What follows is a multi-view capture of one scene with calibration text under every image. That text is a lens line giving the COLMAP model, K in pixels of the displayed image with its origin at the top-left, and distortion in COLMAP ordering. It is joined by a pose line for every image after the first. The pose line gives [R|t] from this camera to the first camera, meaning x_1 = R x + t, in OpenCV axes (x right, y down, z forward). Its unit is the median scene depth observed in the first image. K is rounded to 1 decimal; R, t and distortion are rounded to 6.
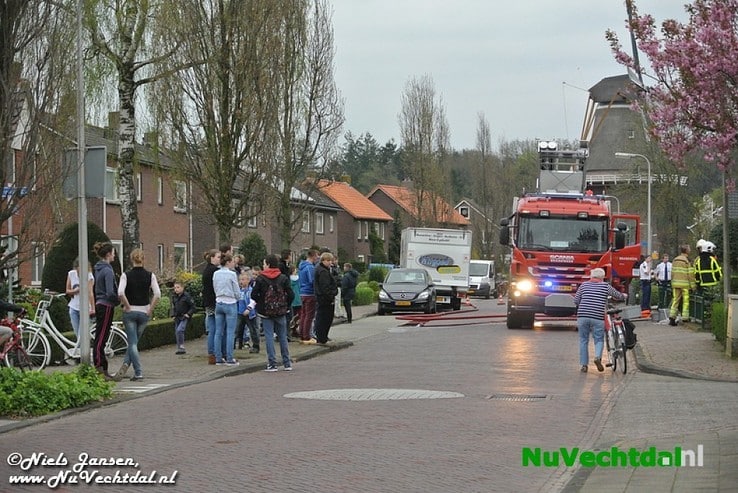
lens RADIAL K [[1626.2, 0, 371.3], [0, 1626.2, 243.1], [0, 0, 1]] dist [-0.277852, 0.000000]
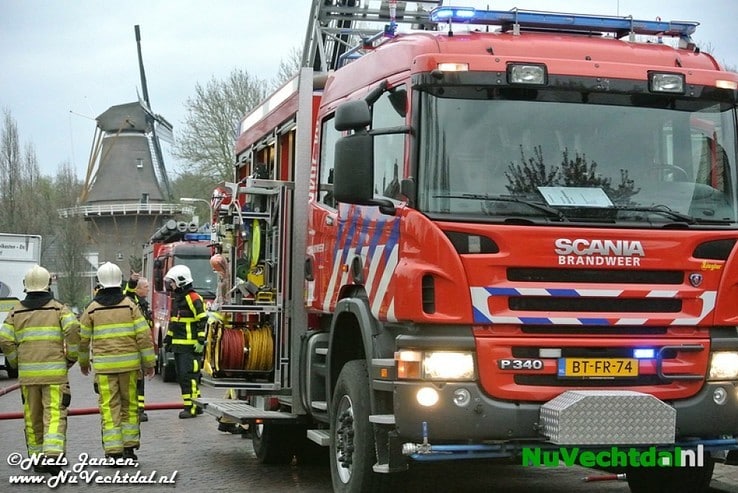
lens RADIAL K [[1626.2, 0, 369.5], [0, 1626.2, 253.5], [0, 0, 1]] dist [-0.277852, 0.000000]
pose [[0.954170, -0.015227, 0.298876, 0.007443], [0.019274, 0.999758, -0.010595, 0.011690], [-0.298643, 0.015870, 0.954233, 0.755168]]
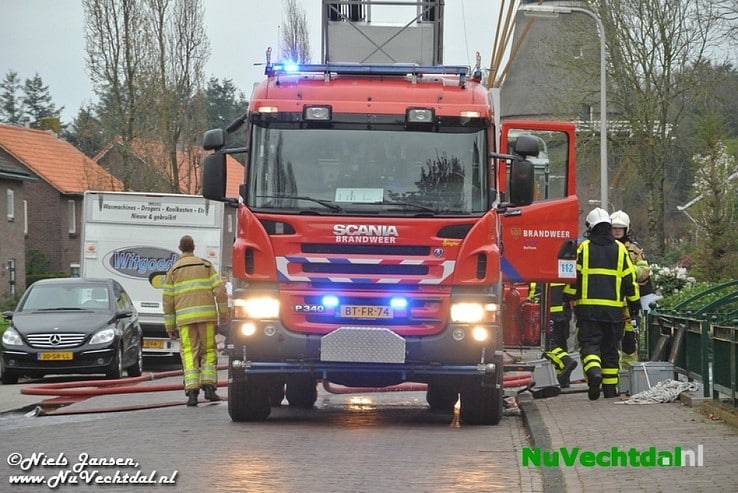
lens RADIAL K [[2753.2, 0, 352.5], [0, 2753.2, 300.2], [0, 0, 1]] dist [0.246083, 0.000000]
pose [[0.996867, -0.018148, 0.076983, 0.064185], [0.016649, 0.999660, 0.020069, 0.012038], [-0.077321, -0.018724, 0.996830, 0.358411]]
